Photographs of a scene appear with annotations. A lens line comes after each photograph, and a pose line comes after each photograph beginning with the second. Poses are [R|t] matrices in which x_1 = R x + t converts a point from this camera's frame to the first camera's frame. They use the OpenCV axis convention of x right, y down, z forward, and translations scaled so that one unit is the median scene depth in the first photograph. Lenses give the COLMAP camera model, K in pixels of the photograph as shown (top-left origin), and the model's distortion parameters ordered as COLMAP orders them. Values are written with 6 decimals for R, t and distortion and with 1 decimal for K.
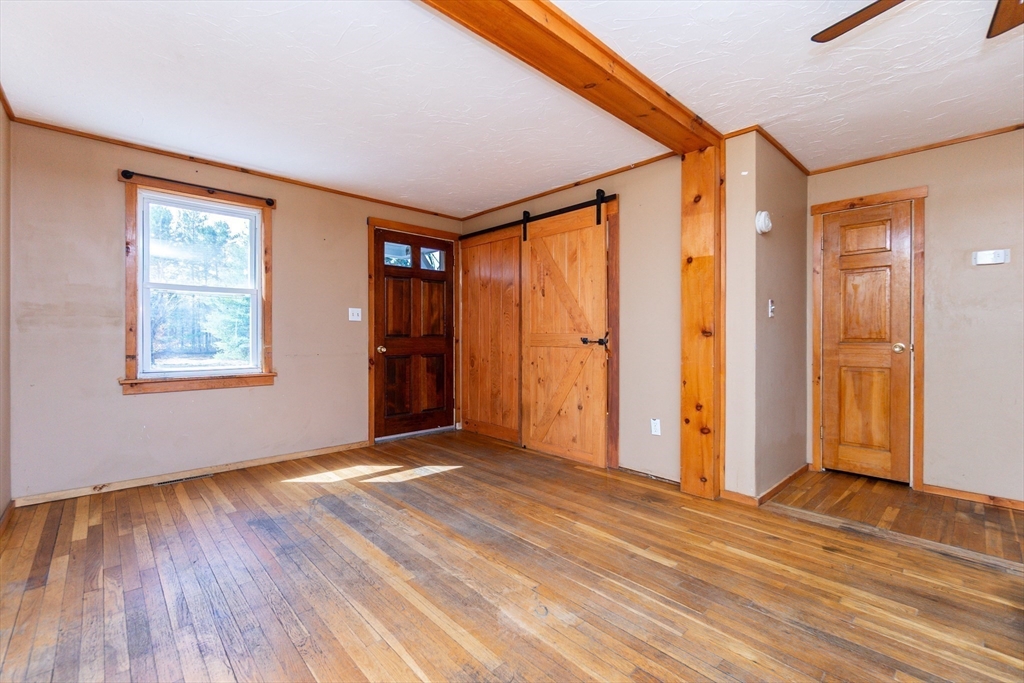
lens RADIAL K [[443.5, 0, 503.6], [0, 443.5, 337.0], [0, 0, 1]] dist [-0.002265, -0.000310]
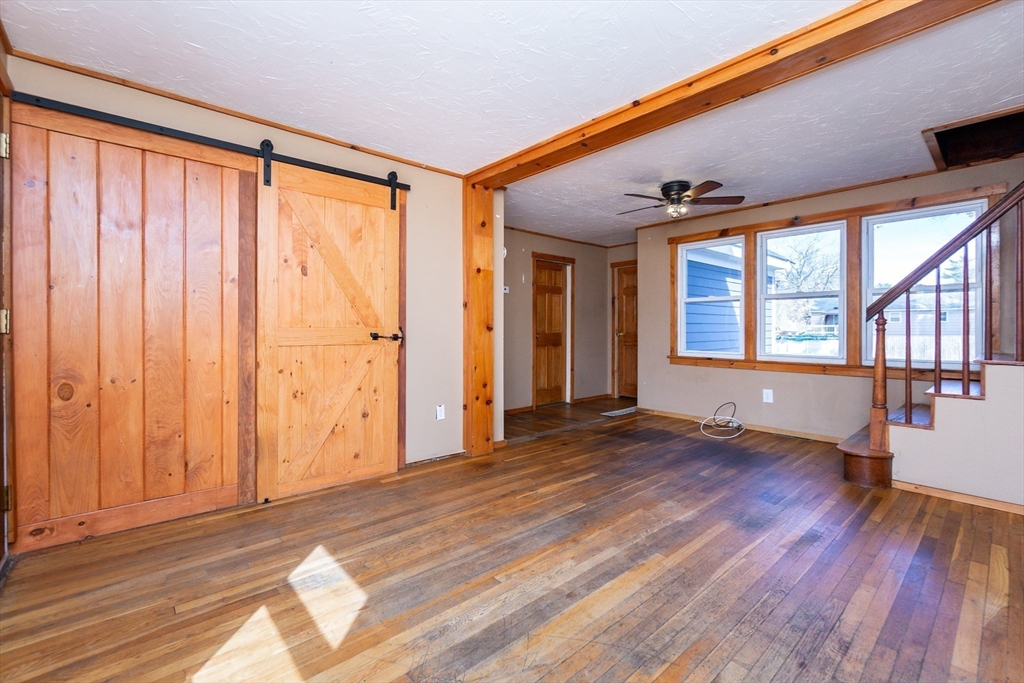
lens RADIAL K [[442.8, 0, 526.4], [0, 442.8, 328.7], [0, 0, 1]] dist [-0.003896, 0.000061]
pose [[0.001106, -0.001684, 0.999998, -0.764624], [0.000049, 0.999999, 0.001684, -0.008830], [-0.999999, 0.000047, 0.001107, 0.783414]]
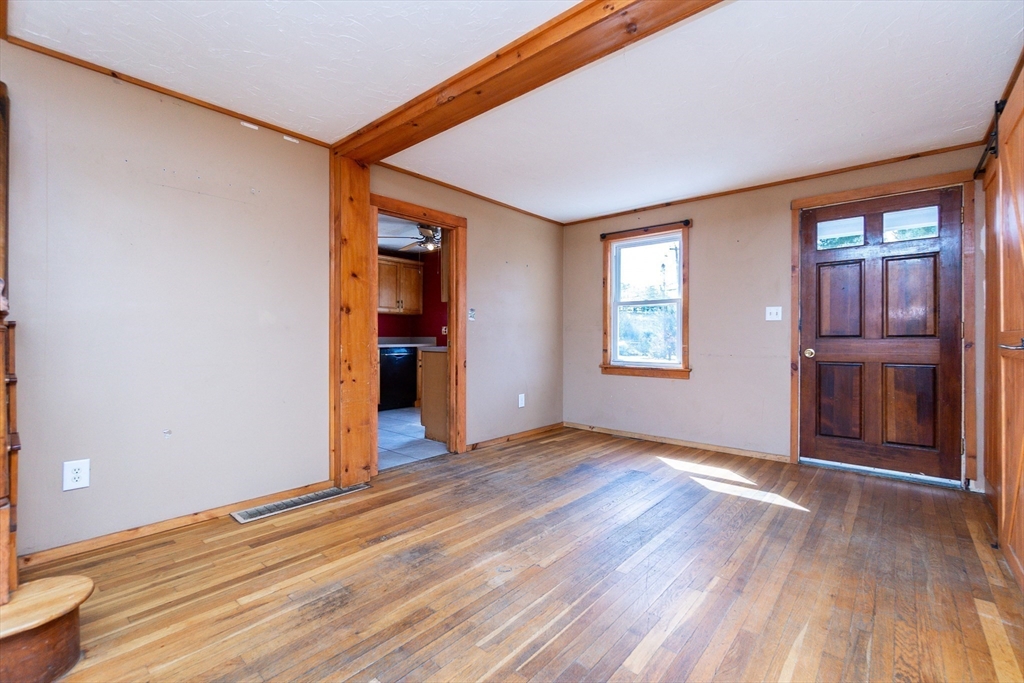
lens RADIAL K [[443.0, 0, 512.0], [0, 443.0, 341.5], [0, 0, 1]] dist [-0.000213, -0.000026]
pose [[0.104630, 0.005681, -0.994495, 0.651553], [-0.004127, 0.999978, 0.005278, 0.004866], [0.994503, 0.003552, 0.104651, 0.466576]]
